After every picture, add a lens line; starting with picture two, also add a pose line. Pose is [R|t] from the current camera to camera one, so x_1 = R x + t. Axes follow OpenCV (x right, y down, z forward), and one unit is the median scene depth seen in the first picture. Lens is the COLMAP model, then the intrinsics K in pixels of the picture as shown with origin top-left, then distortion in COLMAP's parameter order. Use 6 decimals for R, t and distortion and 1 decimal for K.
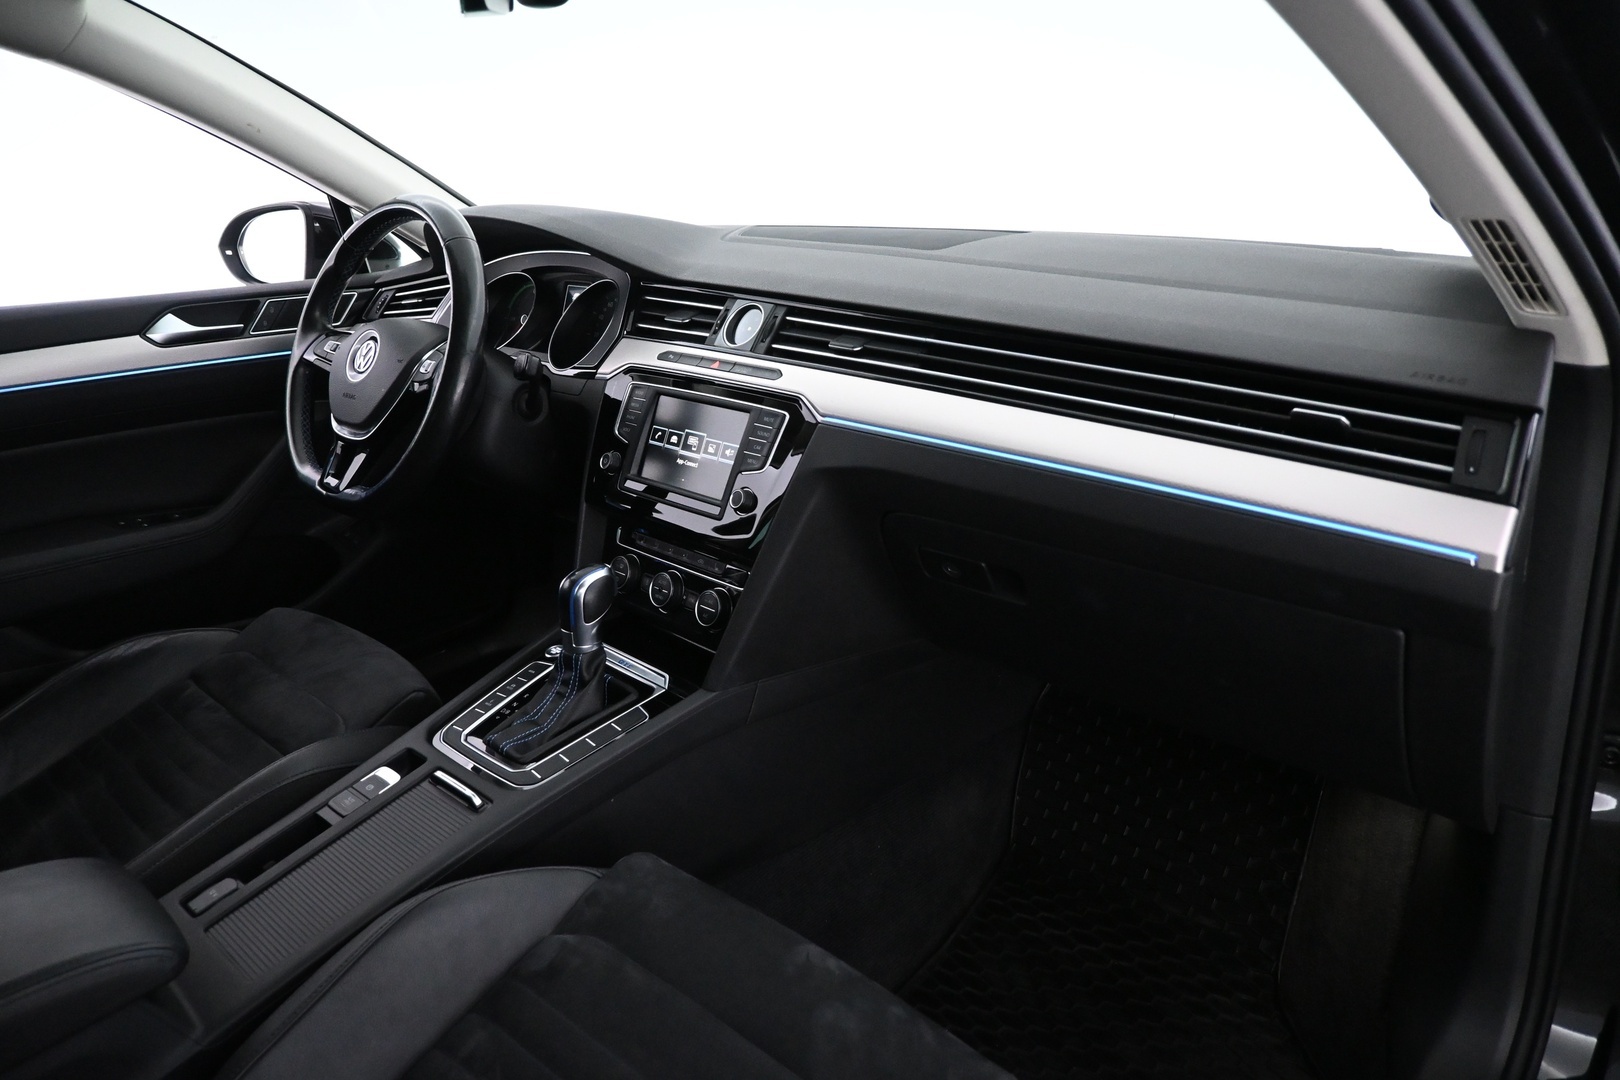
lens RADIAL K [[1101.6, 0, 808.9], [0, 1101.6, 535.7], [0, 0, 1]] dist [-0.001571, -0.000179]
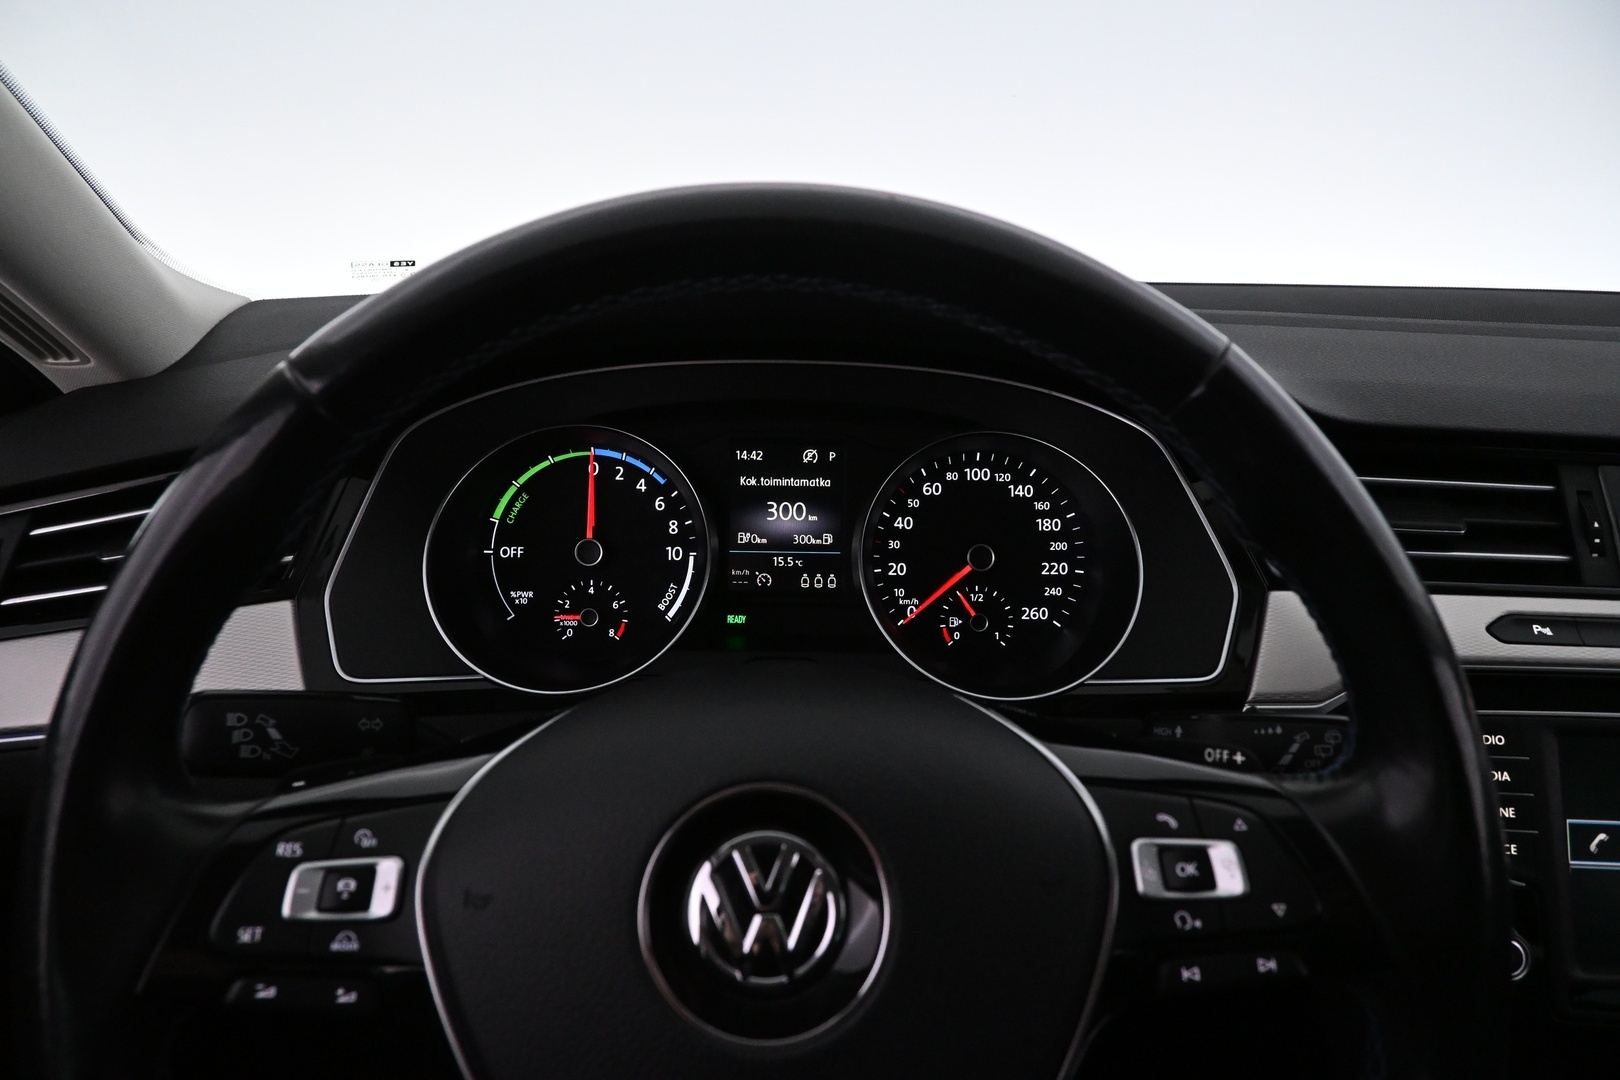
lens RADIAL K [[1101.6, 0, 808.9], [0, 1101.6, 535.7], [0, 0, 1]] dist [-0.001571, -0.000179]
pose [[0.731938, -0.163356, 0.661499, -0.576671], [0.186487, 0.981794, 0.036107, -0.262731], [-0.655354, 0.096933, 0.749076, 0.894370]]
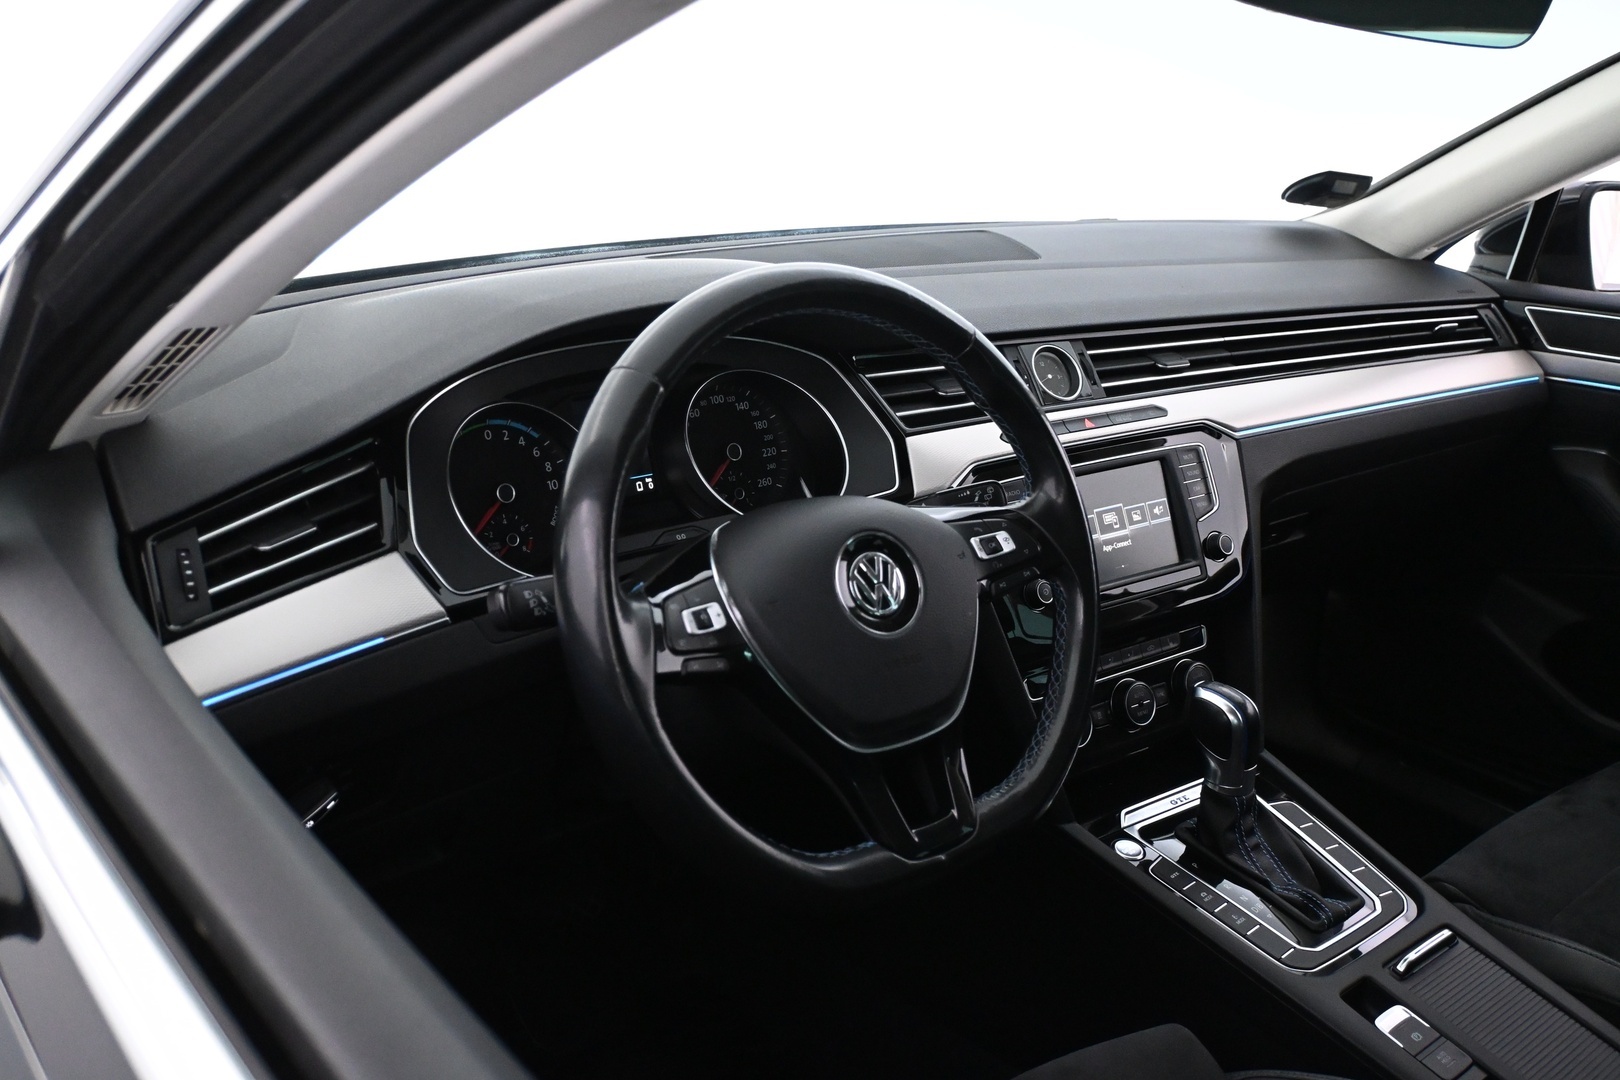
lens RADIAL K [[1460.8, 0, 810.0], [0, 1460.8, 540.0], [0, 0, 1]] dist [-0.006189, 0.000679]
pose [[0.158550, -0.288231, 0.944343, -1.135354], [0.297481, 0.925943, 0.232670, -0.378771], [-0.941471, 0.244034, 0.232552, 0.940840]]
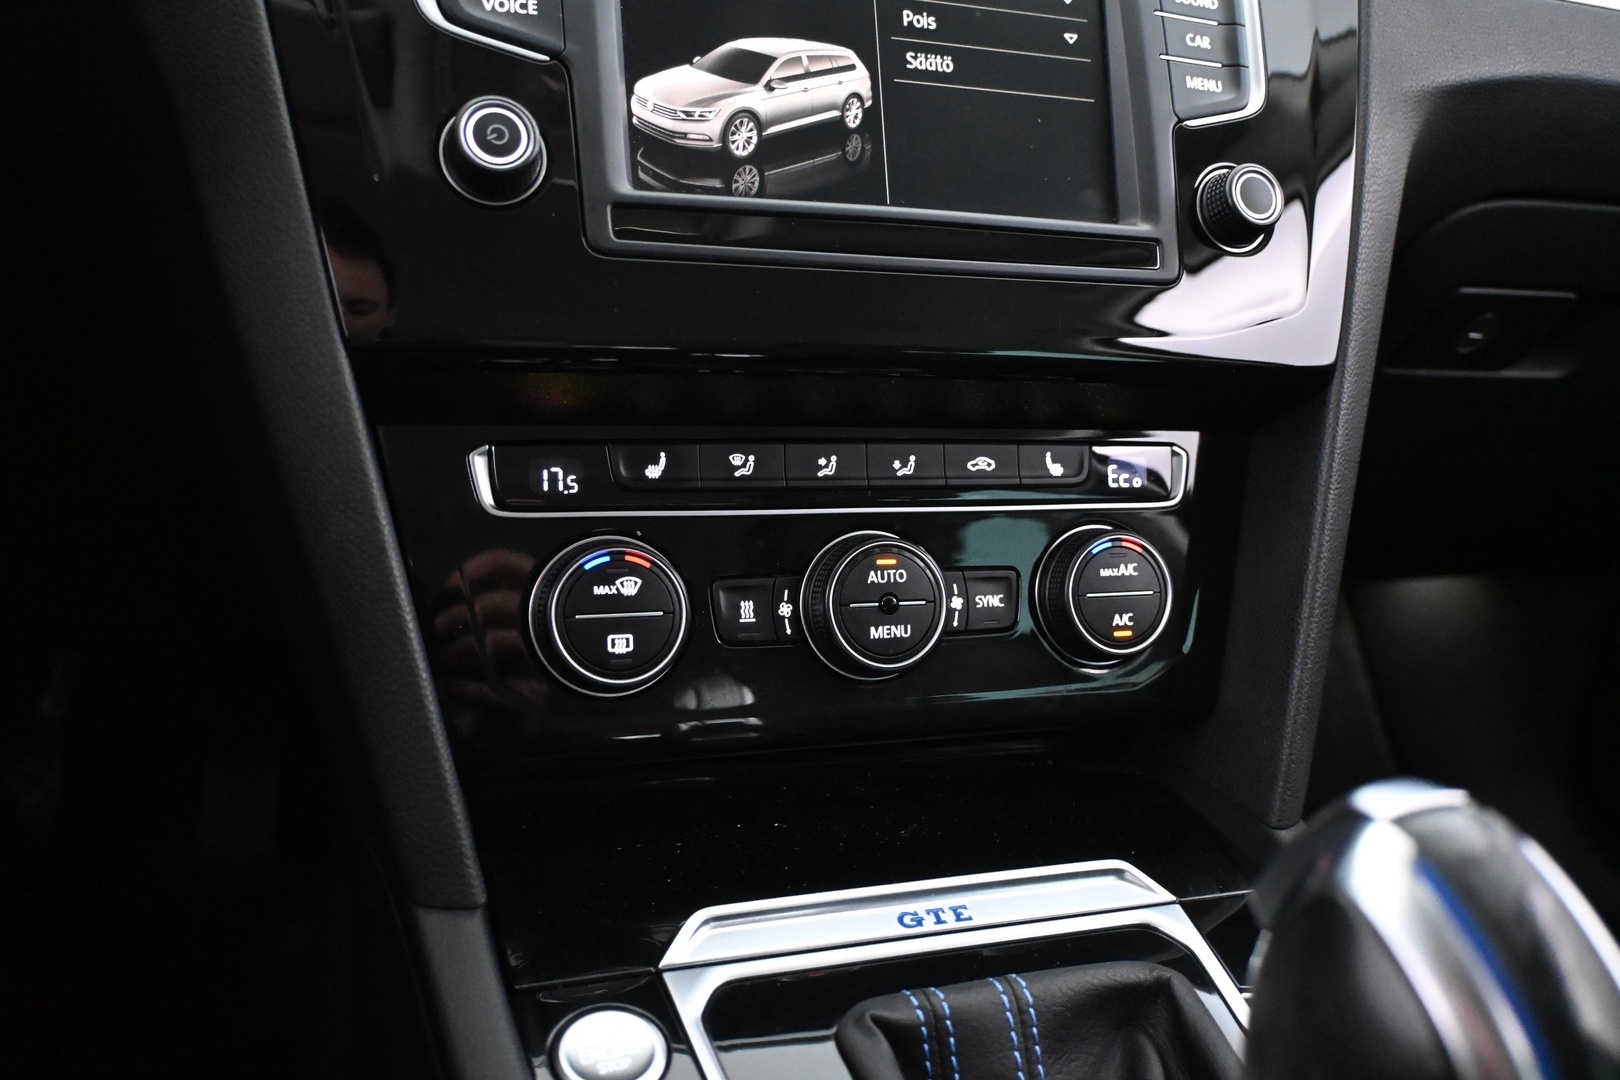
lens RADIAL K [[1286.2, 0, 810.5], [0, 1286.2, 535.9], [0, 0, 1]] dist [-0.011375, 0.000503]
pose [[0.432084, -0.212314, 0.876485, -0.408804], [0.200428, 0.970194, 0.136207, -0.013369], [-0.879279, 0.116819, 0.461759, 0.861840]]
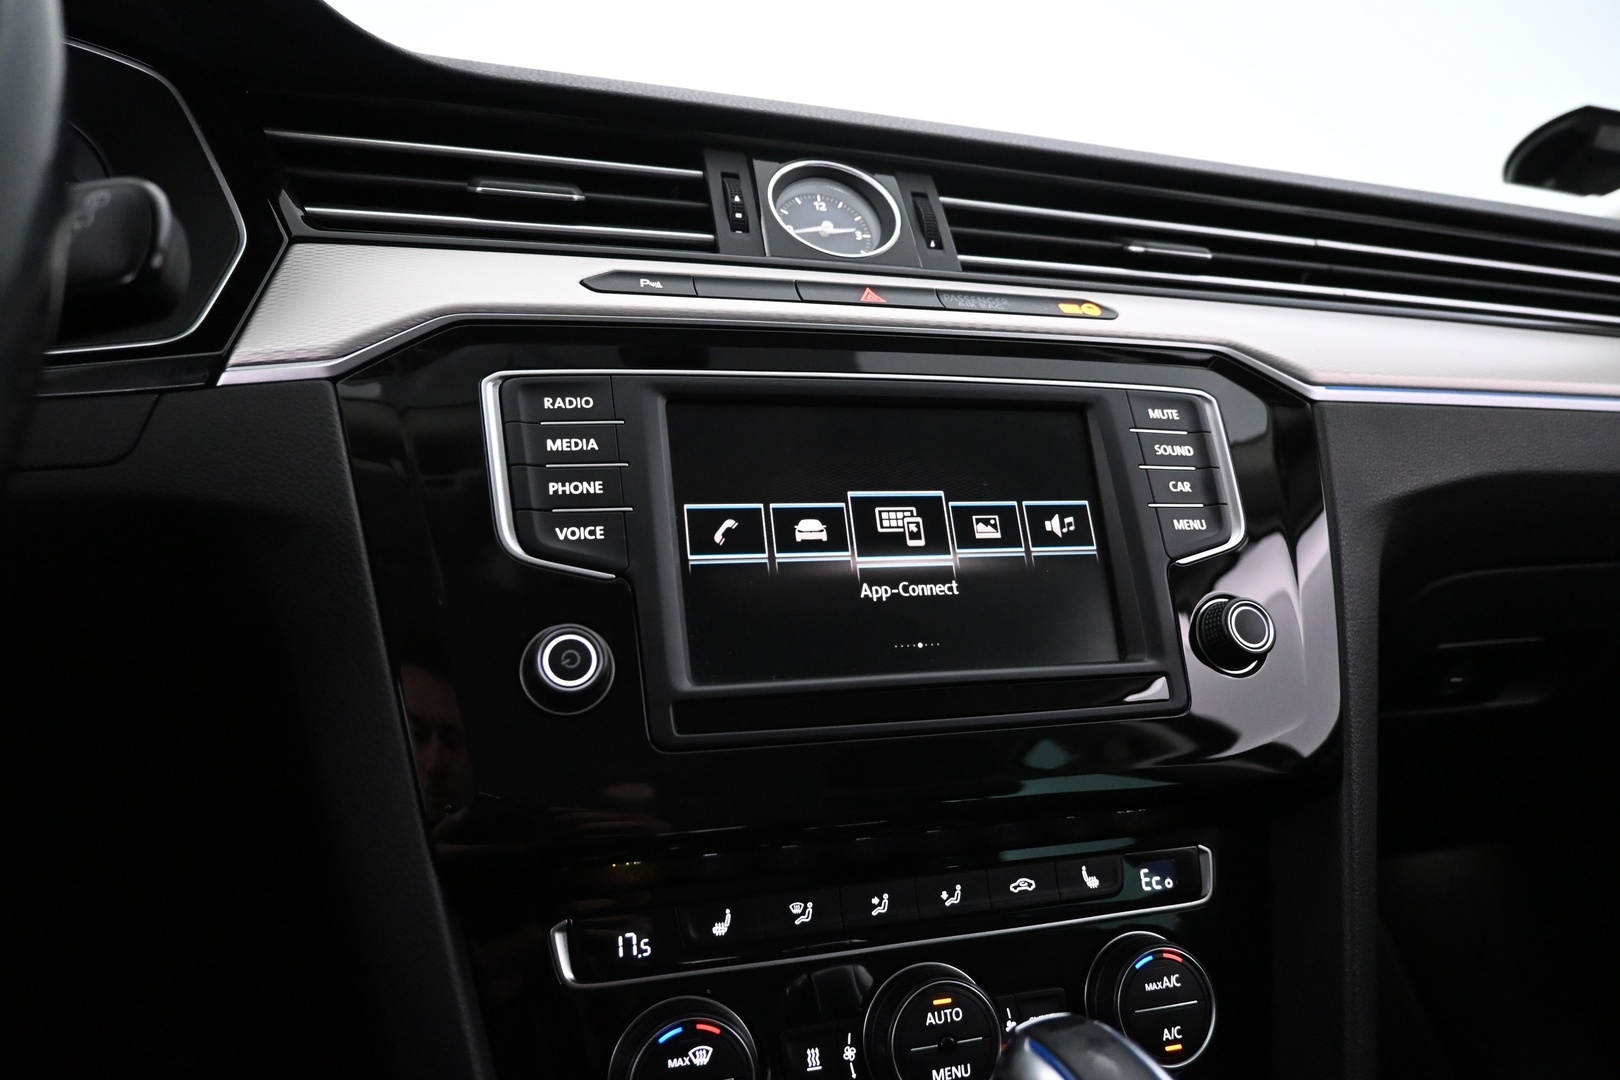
lens RADIAL K [[1101.6, 0, 808.9], [0, 1101.6, 535.7], [0, 0, 1]] dist [-0.001571, -0.000179]
pose [[0.458102, -0.069759, 0.886158, -0.386600], [0.257500, 0.964585, -0.057182, -0.068764], [-0.850786, 0.254381, 0.459841, 0.859259]]
